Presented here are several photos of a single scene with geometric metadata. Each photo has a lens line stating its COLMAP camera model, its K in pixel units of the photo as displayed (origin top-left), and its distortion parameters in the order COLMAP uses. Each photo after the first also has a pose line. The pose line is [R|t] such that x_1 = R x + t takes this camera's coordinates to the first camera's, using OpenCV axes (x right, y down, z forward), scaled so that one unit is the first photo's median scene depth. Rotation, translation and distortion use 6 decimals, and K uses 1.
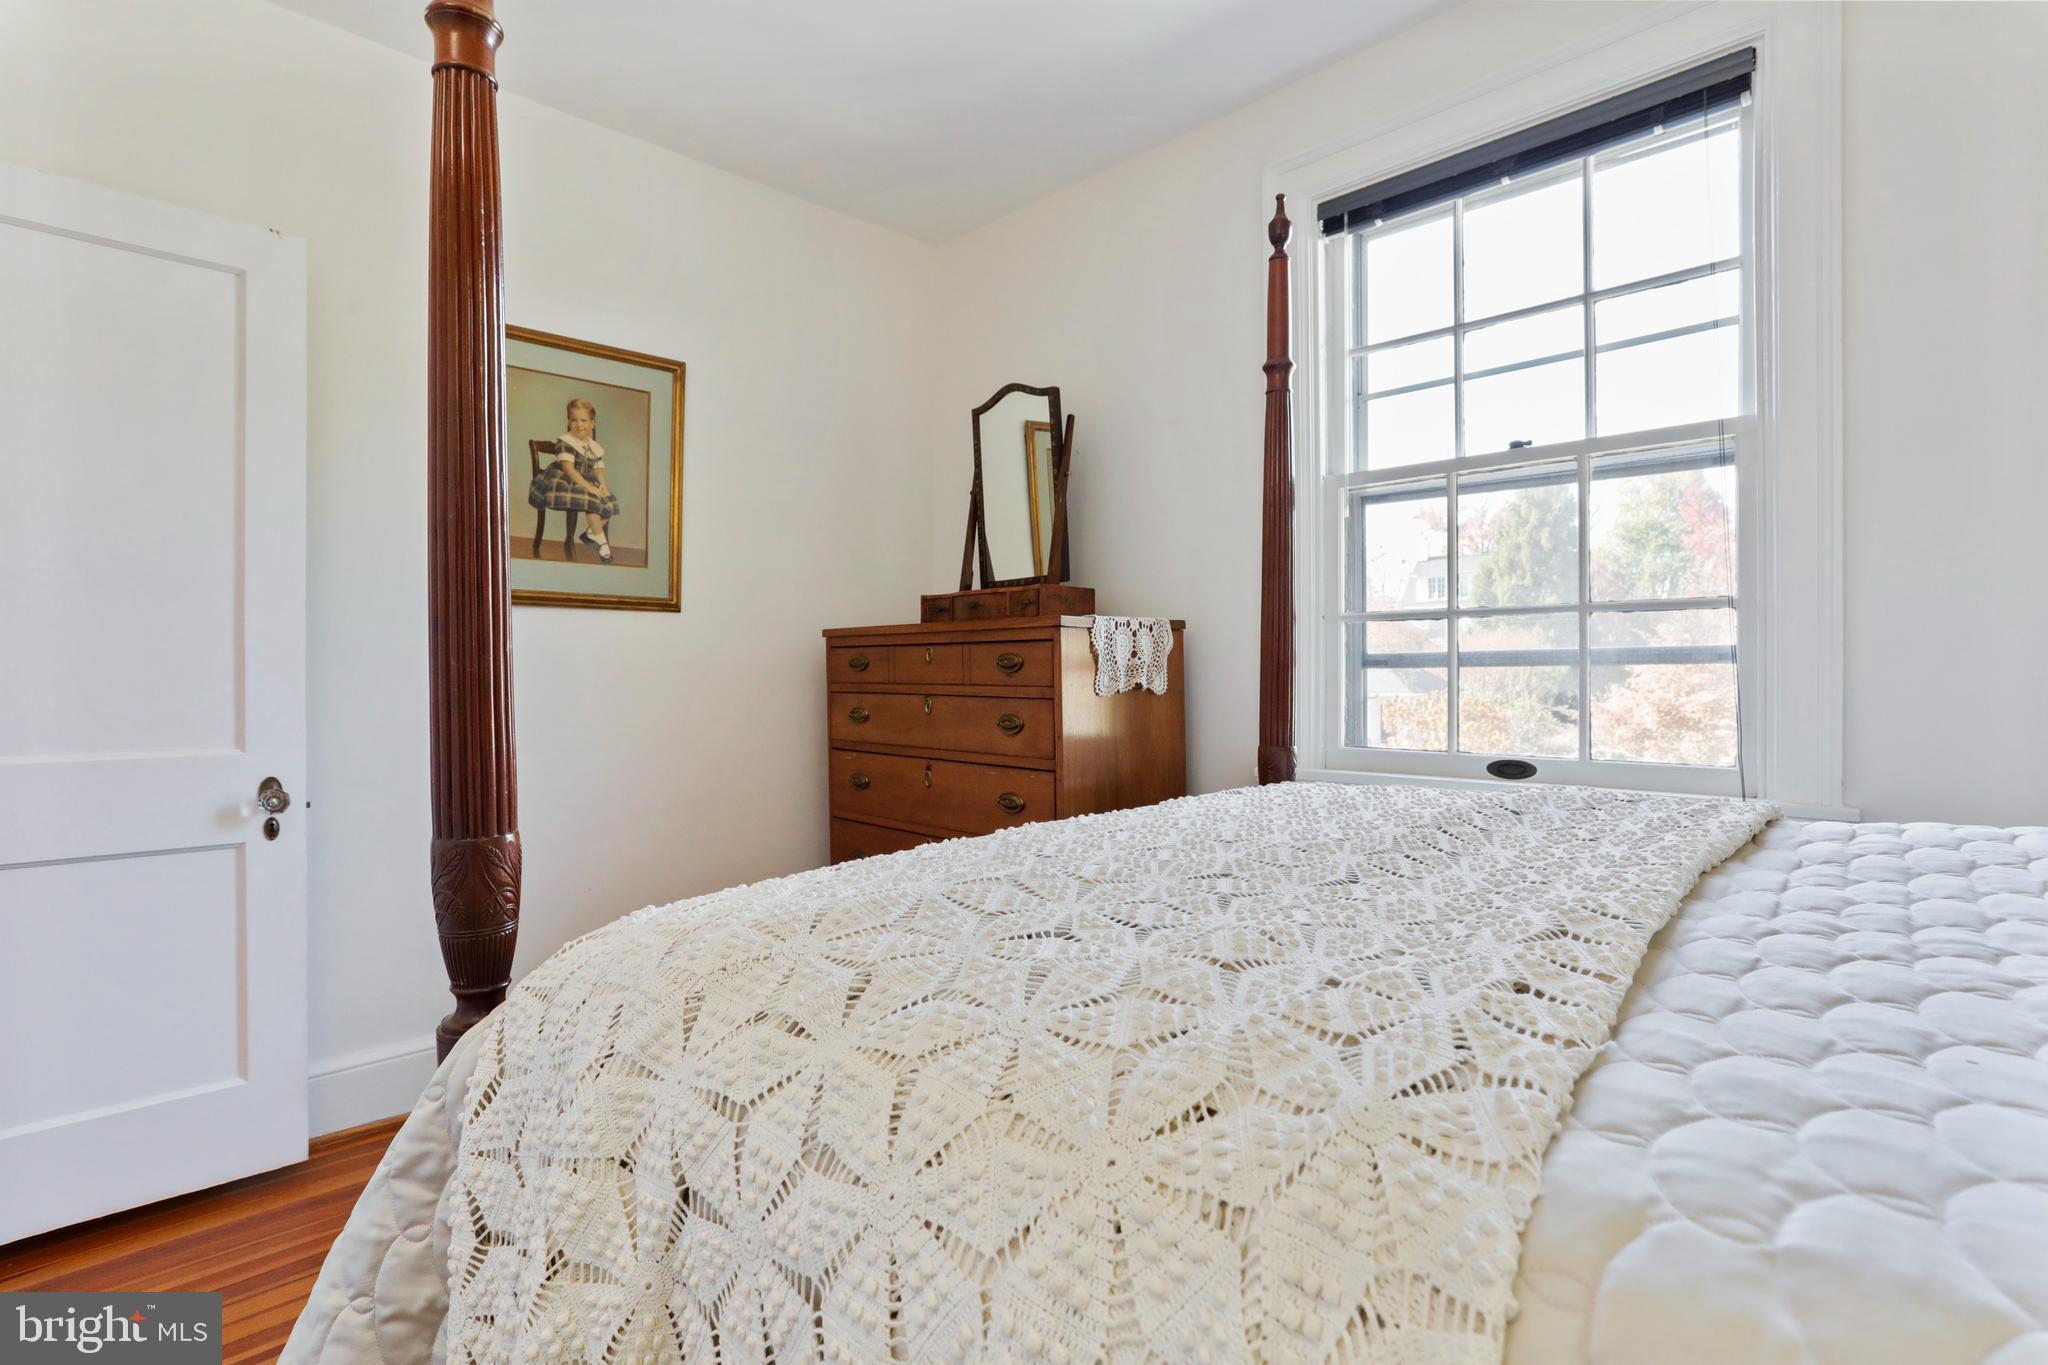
lens RADIAL K [[997.9, 0, 1013.6], [0, 997.9, 671.0], [0, 0, 1]] dist [-0.035574, 0.017505]
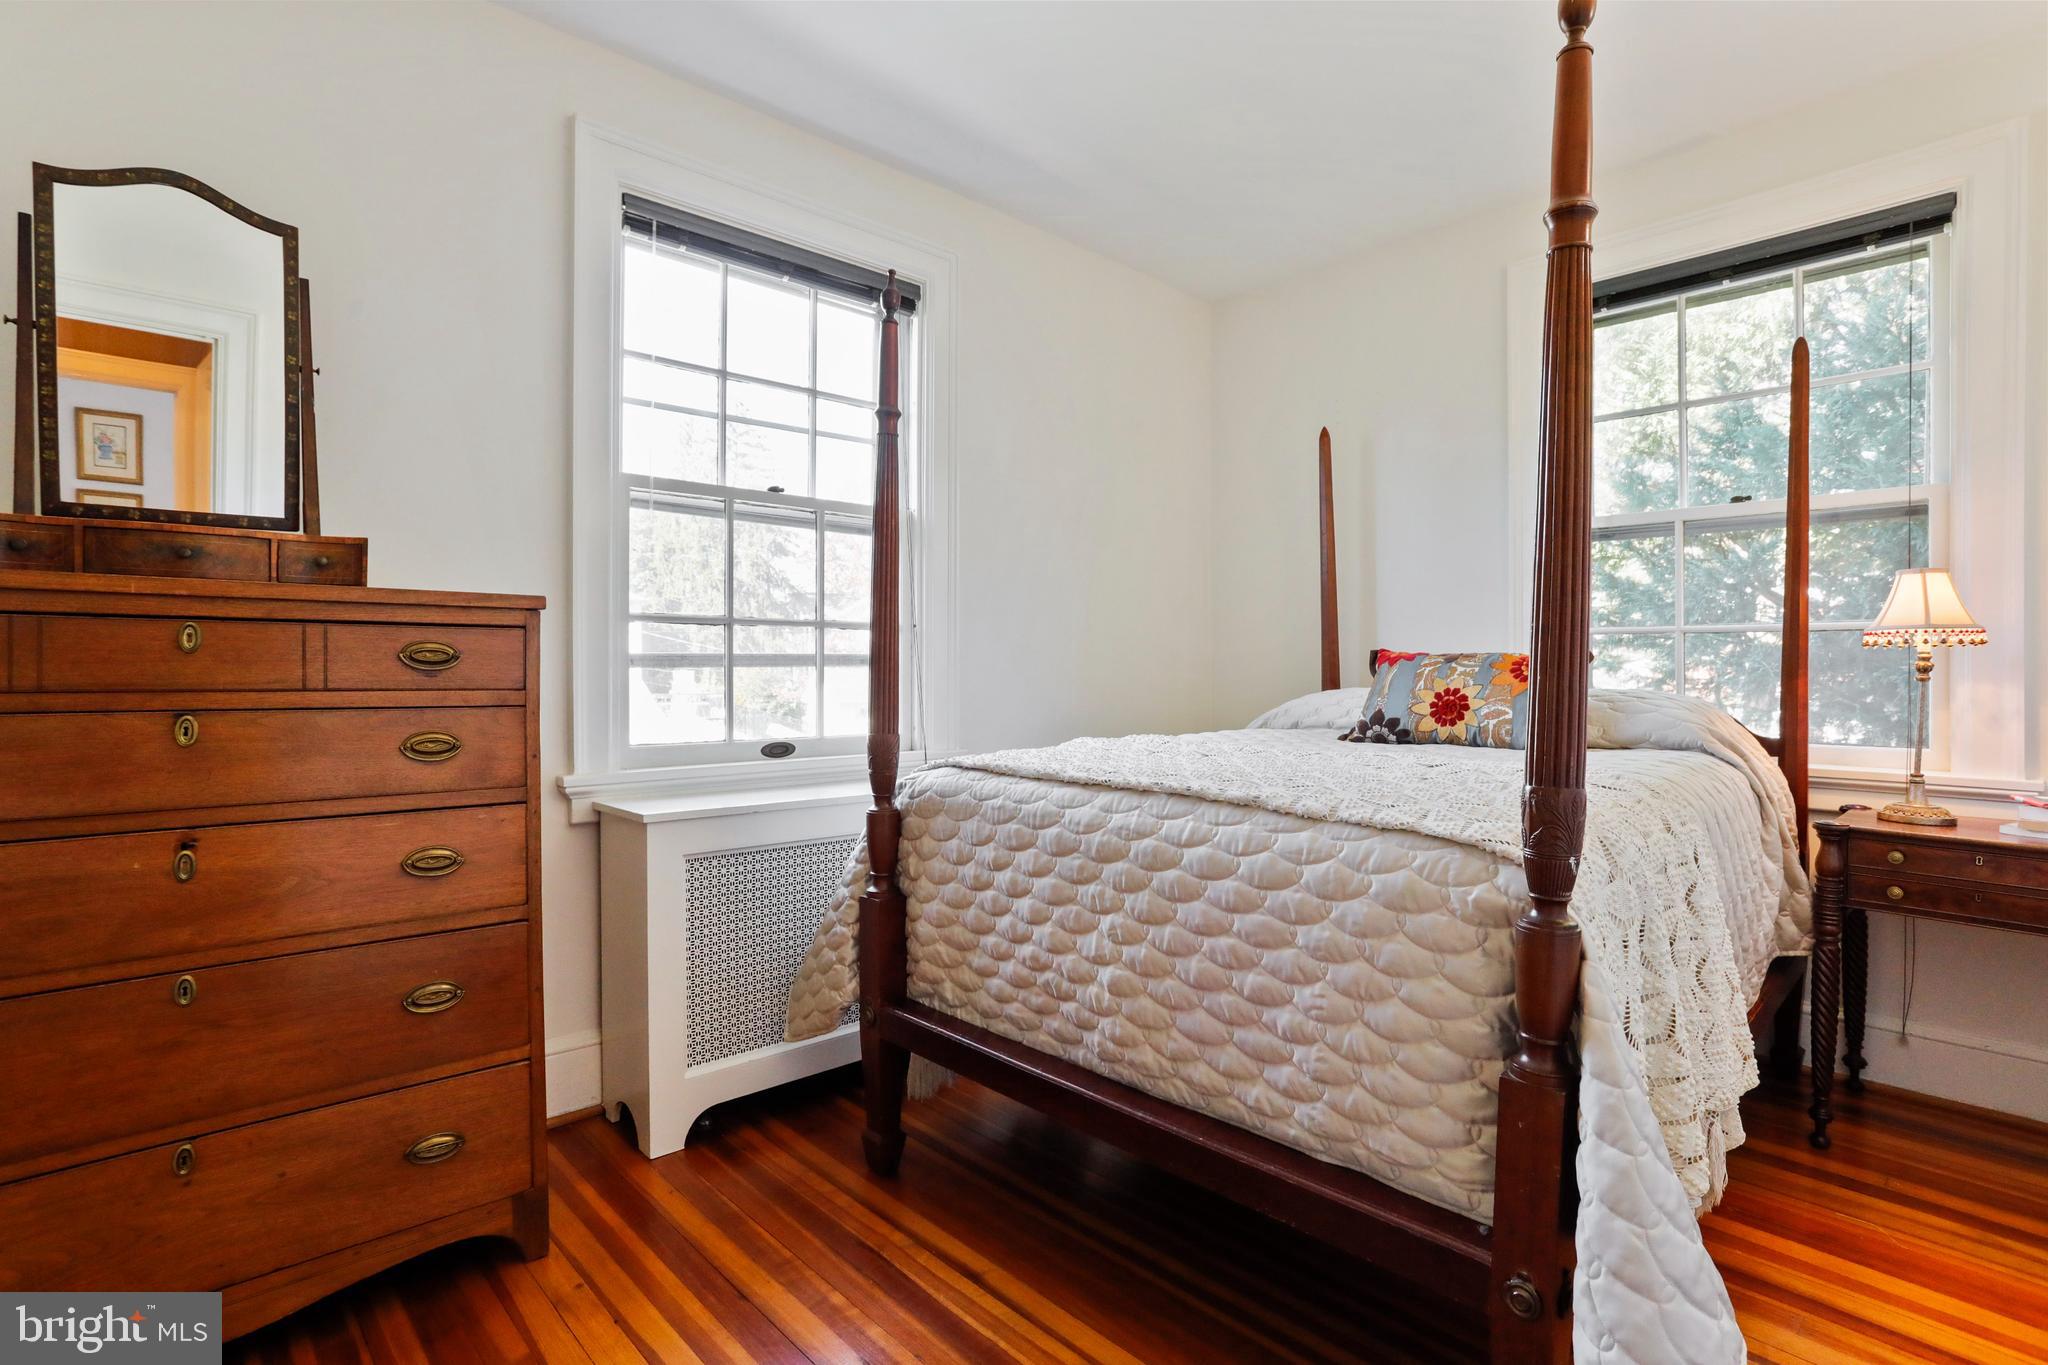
lens RADIAL K [[997.9, 0, 1021.1], [0, 997.9, 684.4], [0, 0, 1]] dist [-0.035574, 0.017505]
pose [[0.034603, -0.005637, 0.999385, -0.714742], [0.010078, 0.999935, 0.005291, 0.013129], [-0.999350, 0.009888, 0.034657, 0.633950]]
